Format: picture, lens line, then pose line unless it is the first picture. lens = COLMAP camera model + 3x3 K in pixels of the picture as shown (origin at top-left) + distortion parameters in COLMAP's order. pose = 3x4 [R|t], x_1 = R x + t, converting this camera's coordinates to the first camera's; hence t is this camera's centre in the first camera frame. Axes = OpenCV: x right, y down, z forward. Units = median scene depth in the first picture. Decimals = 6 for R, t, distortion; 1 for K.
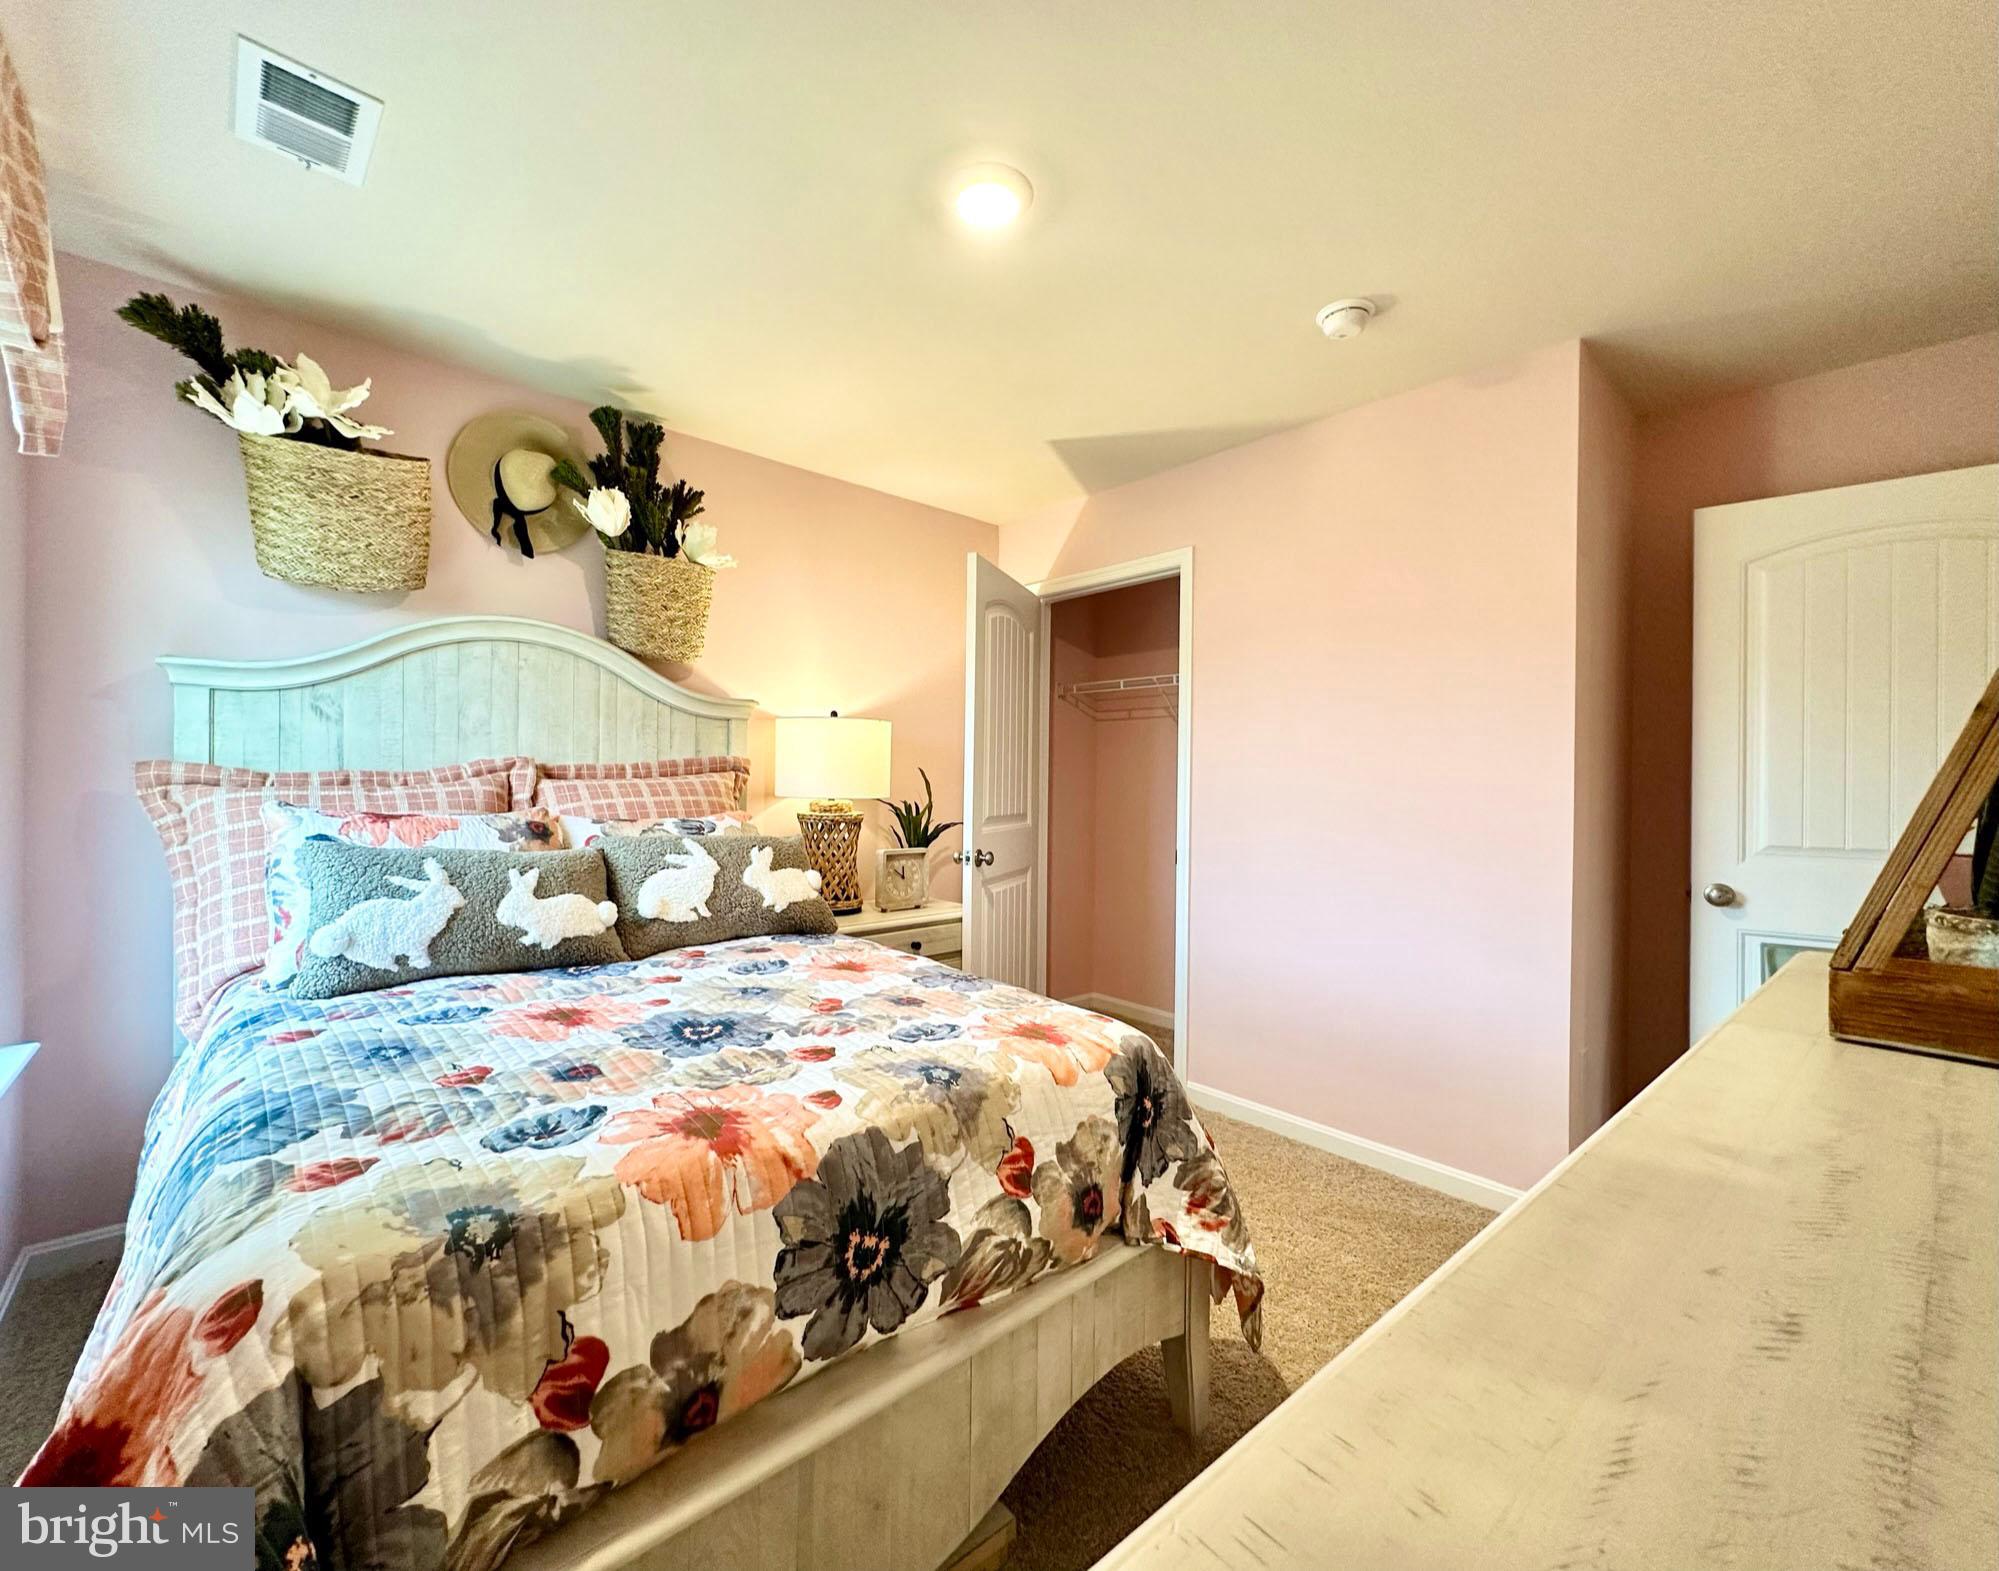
lens RADIAL K [[850.7, 0, 999.5], [0, 850.7, 785.5], [0, 0, 1]] dist [-0.000289, -0.000041]
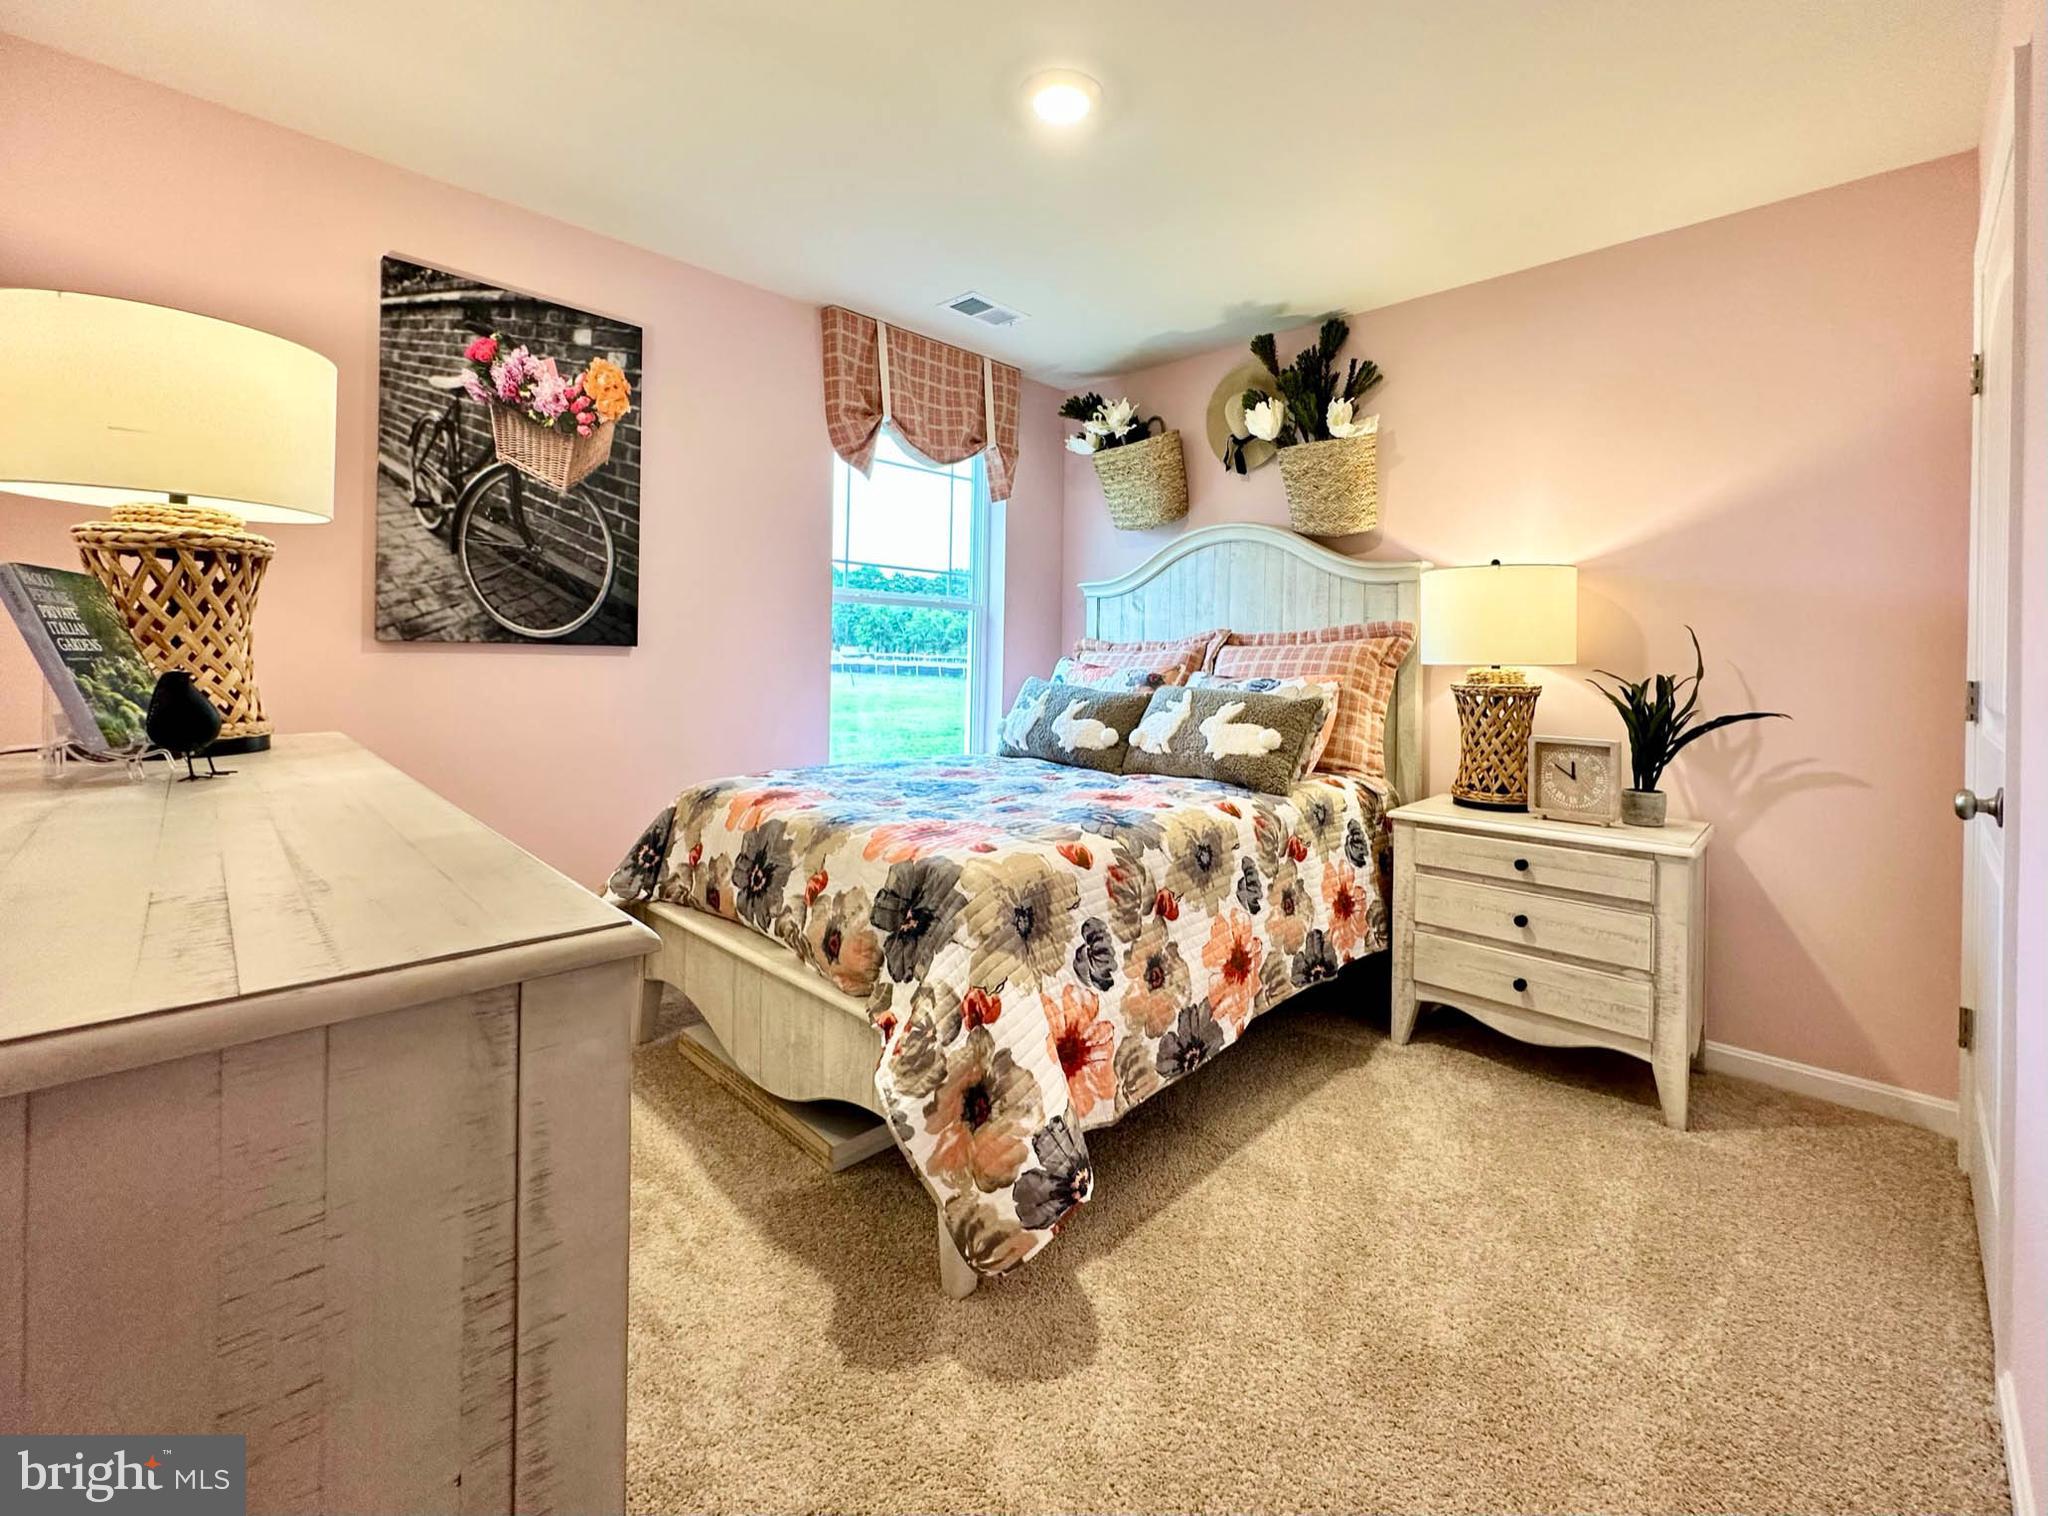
lens RADIAL K [[865.6, 0, 1028.0], [0, 865.6, 656.4], [0, 0, 1]] dist [-0.000389, -0.000007]
pose [[0.050724, -0.013421, -0.998623, 0.832536], [-0.022744, 0.999635, -0.014590, 0.037834], [0.998454, 0.023453, 0.050400, 0.699997]]
